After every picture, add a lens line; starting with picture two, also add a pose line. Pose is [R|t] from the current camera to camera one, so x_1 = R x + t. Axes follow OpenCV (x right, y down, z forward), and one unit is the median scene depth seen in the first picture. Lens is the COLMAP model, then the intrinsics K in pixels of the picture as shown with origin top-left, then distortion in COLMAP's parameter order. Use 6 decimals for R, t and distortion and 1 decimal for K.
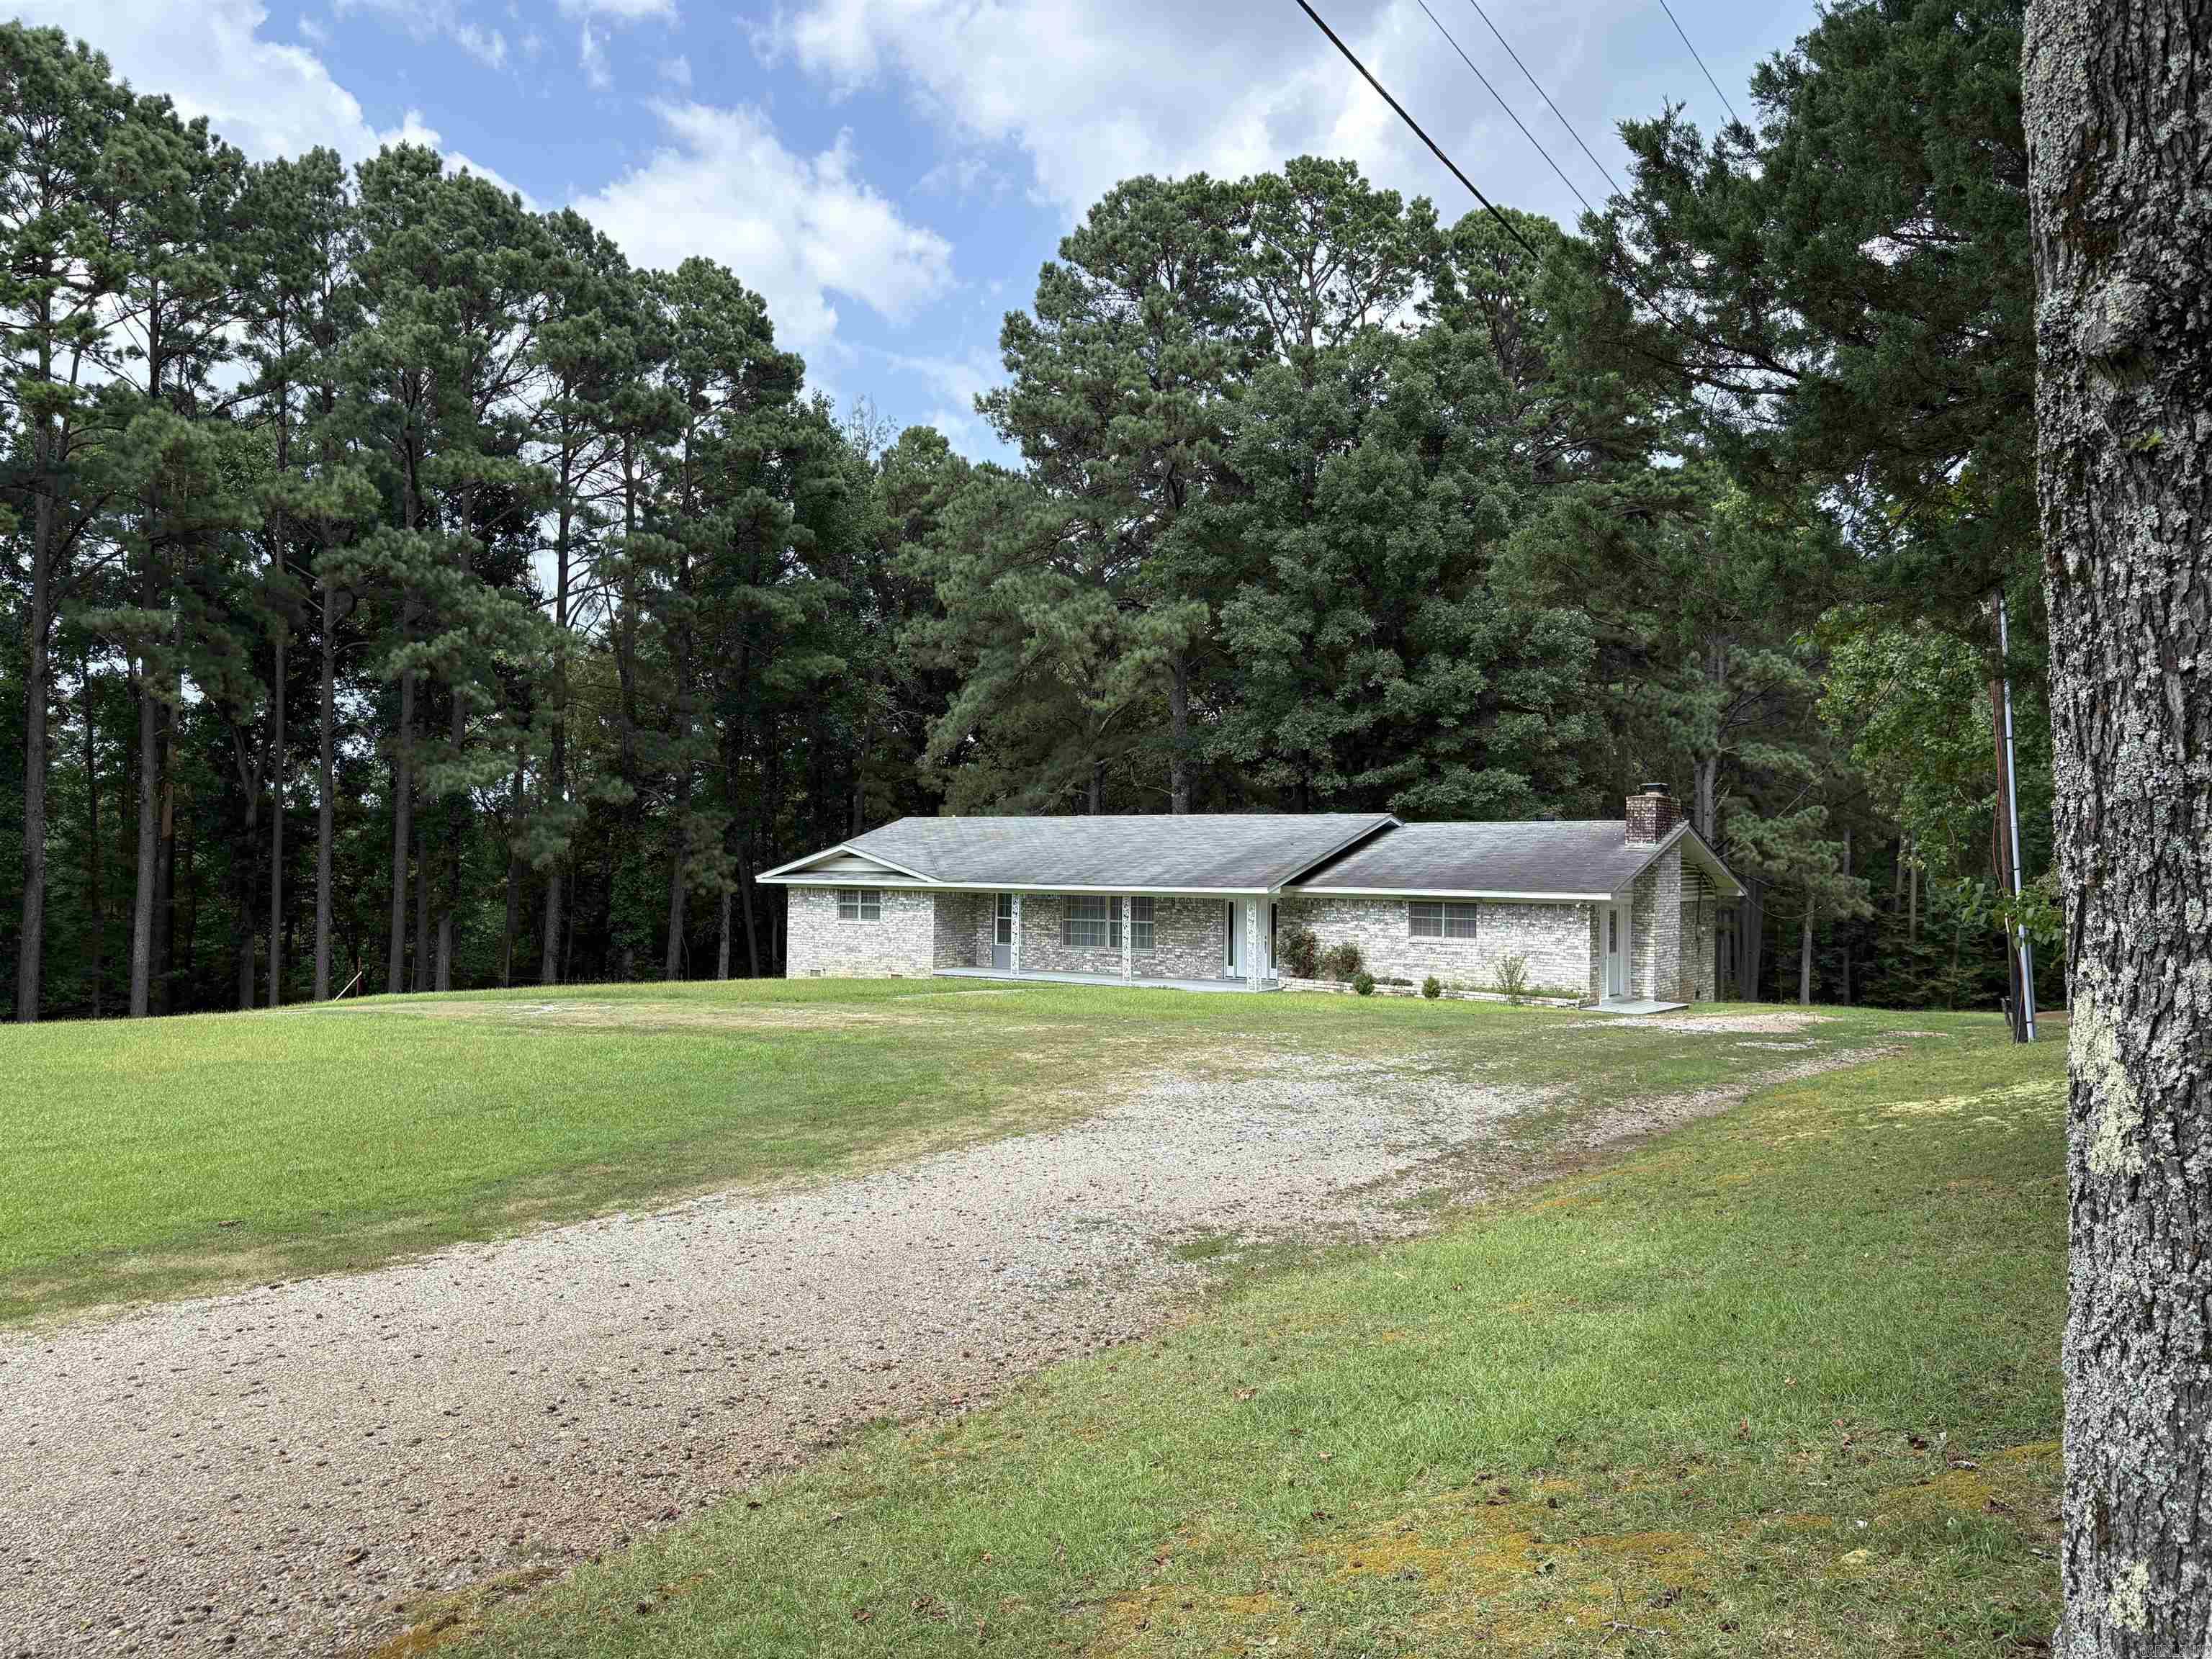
lens RADIAL K [[1658.5, 0, 1106.0], [0, 1658.5, 829.5], [0, 0, 1]] dist [0.064838, -0.000054]
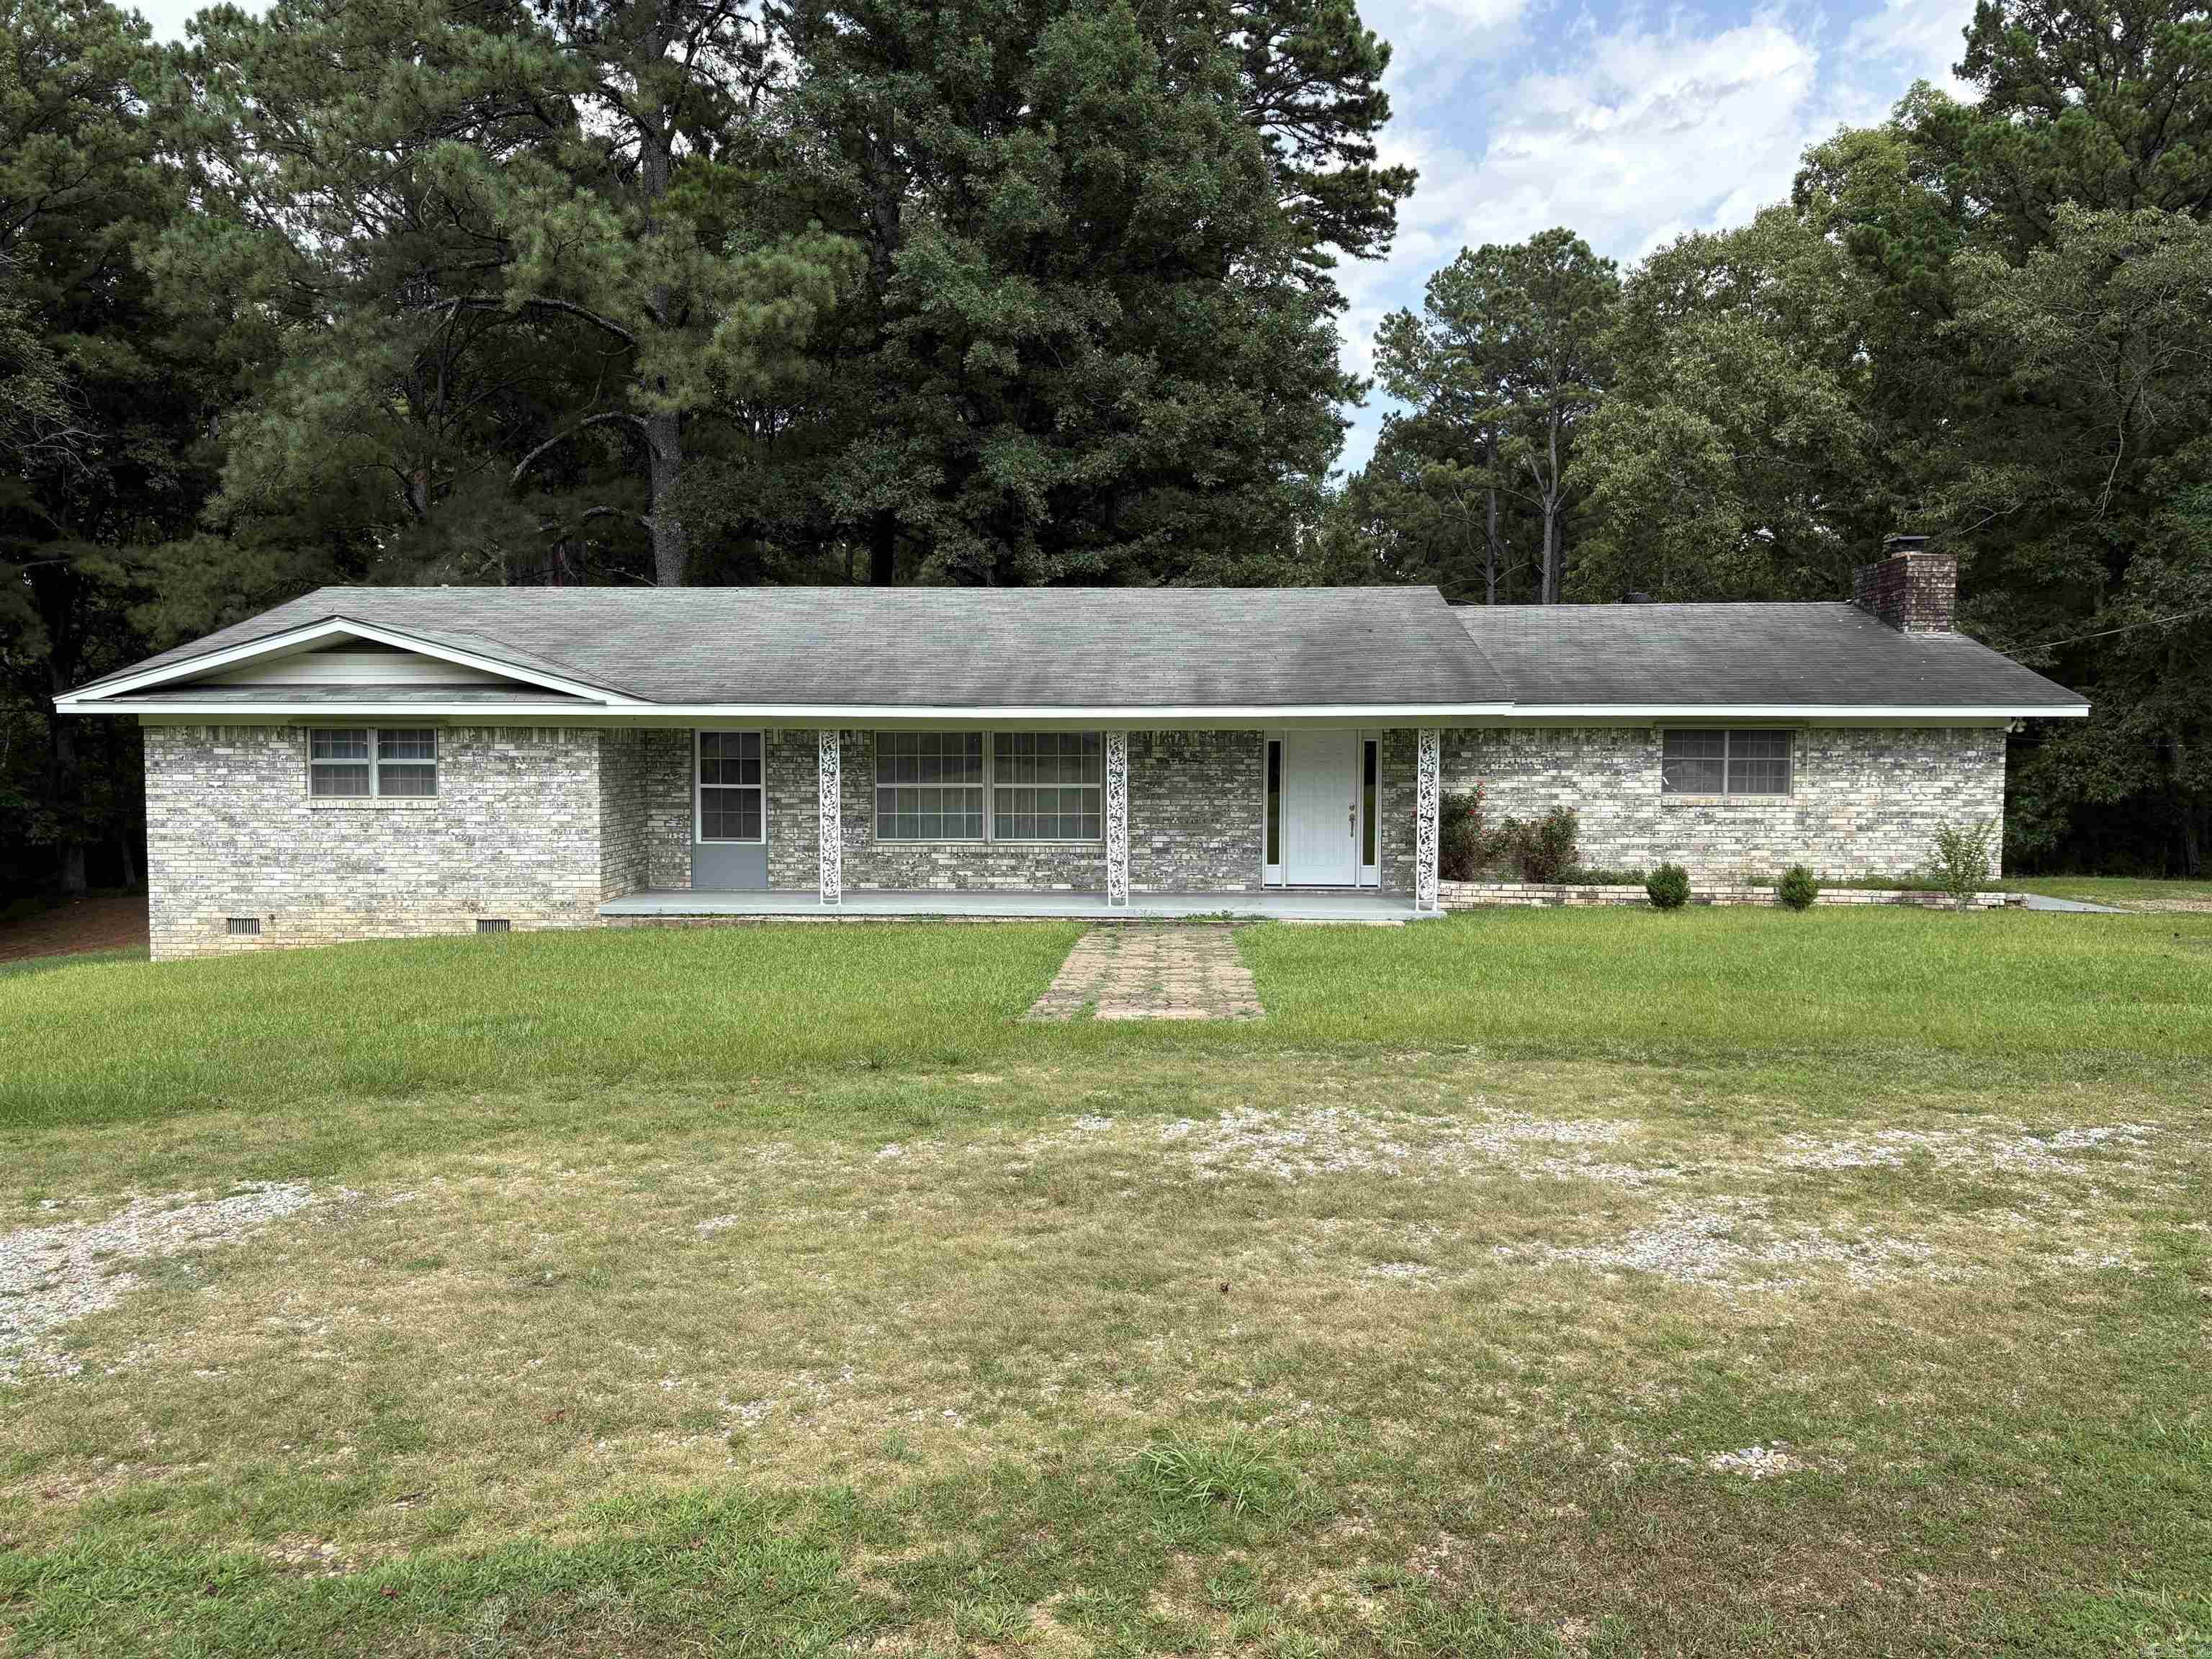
lens RADIAL K [[1676.3, 0, 1106.0], [0, 1676.3, 829.5], [0, 0, 1]] dist [0.004778, 0.002468]
pose [[0.842564, -0.036980, 0.537325, -0.234021], [-0.002617, 0.997347, 0.072744, 0.032102], [-0.538590, -0.062698, 0.840232, 0.561804]]
